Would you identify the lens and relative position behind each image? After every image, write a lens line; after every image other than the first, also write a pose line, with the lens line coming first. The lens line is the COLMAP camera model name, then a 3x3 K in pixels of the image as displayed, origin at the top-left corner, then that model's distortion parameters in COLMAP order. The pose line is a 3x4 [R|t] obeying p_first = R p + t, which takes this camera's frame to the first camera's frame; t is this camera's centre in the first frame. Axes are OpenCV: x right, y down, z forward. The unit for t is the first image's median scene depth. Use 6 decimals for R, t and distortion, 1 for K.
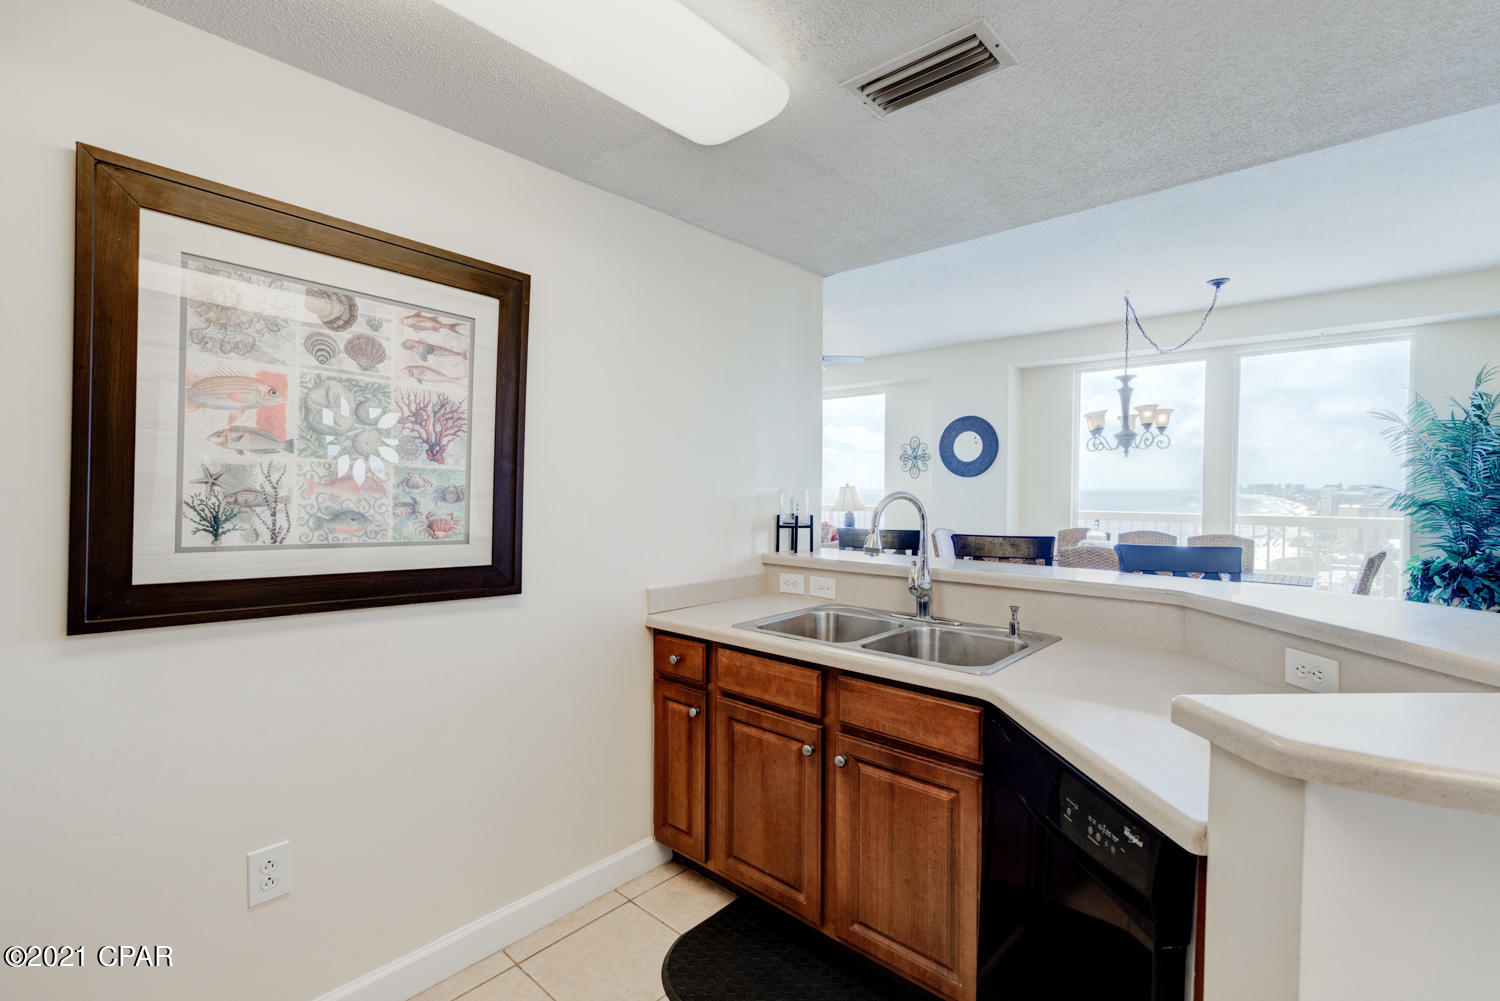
lens RADIAL K [[677.0, 0, 743.7], [0, 677.0, 501.1], [0, 0, 1]] dist [-0.001732, 0.000052]
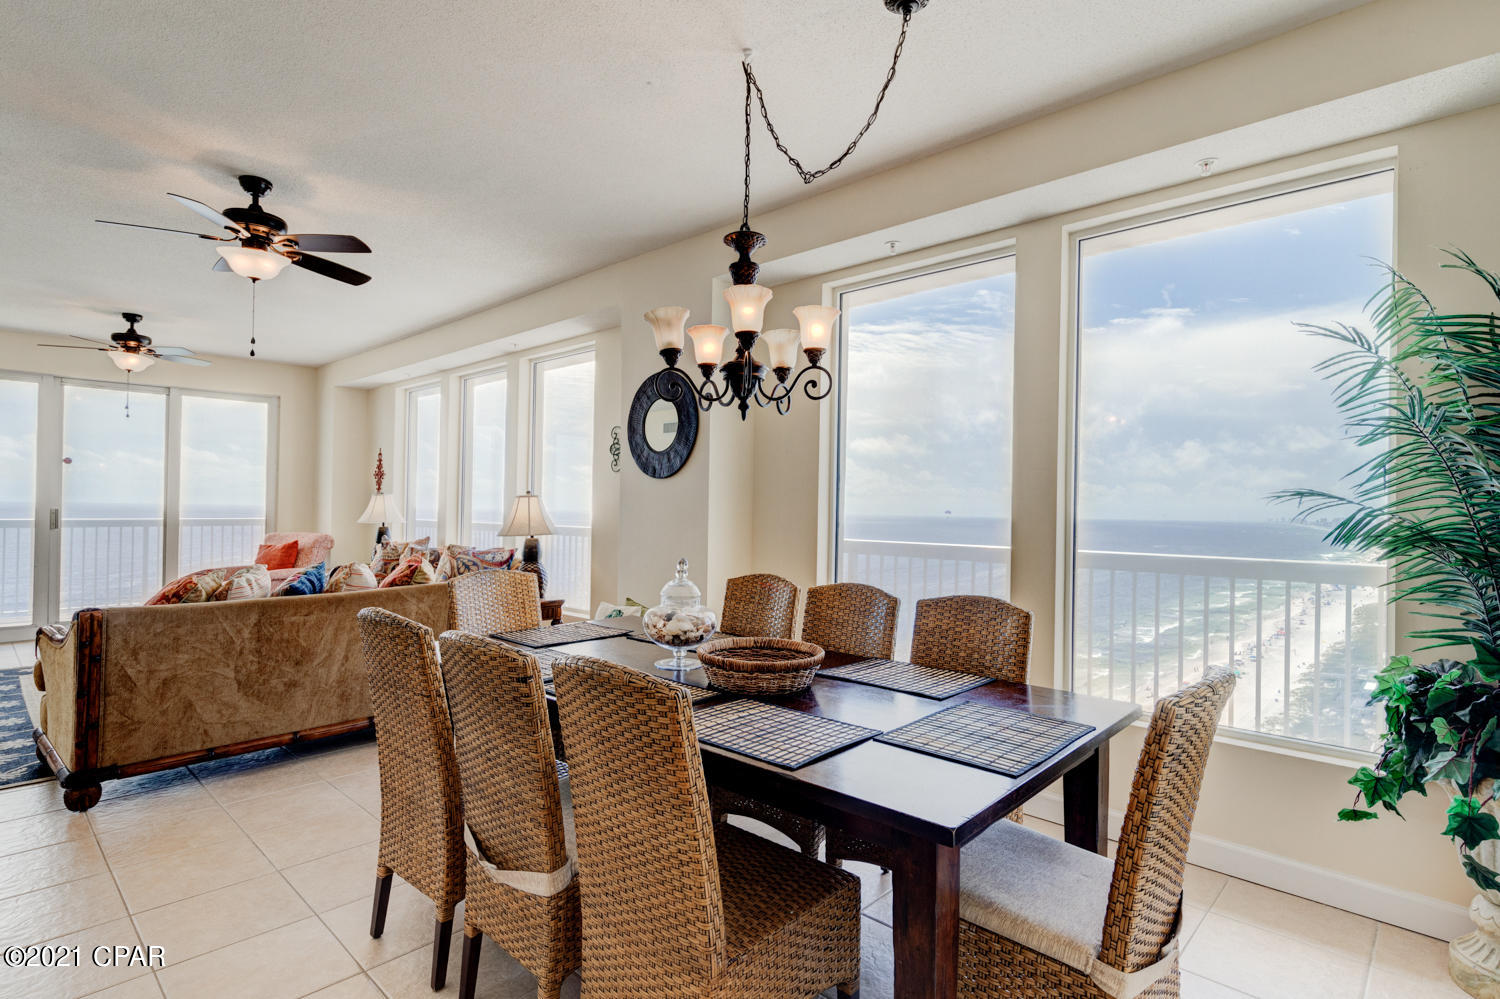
lens RADIAL K [[744.4, 0, 753.0], [0, 744.4, 505.7], [0, 0, 1]] dist [-0.004933, -0.001104]
pose [[0.999643, 0.015550, -0.021708, 1.718004], [-0.016145, 0.999490, -0.027549, 0.014856], [0.021269, 0.027890, 0.999385, 1.513342]]
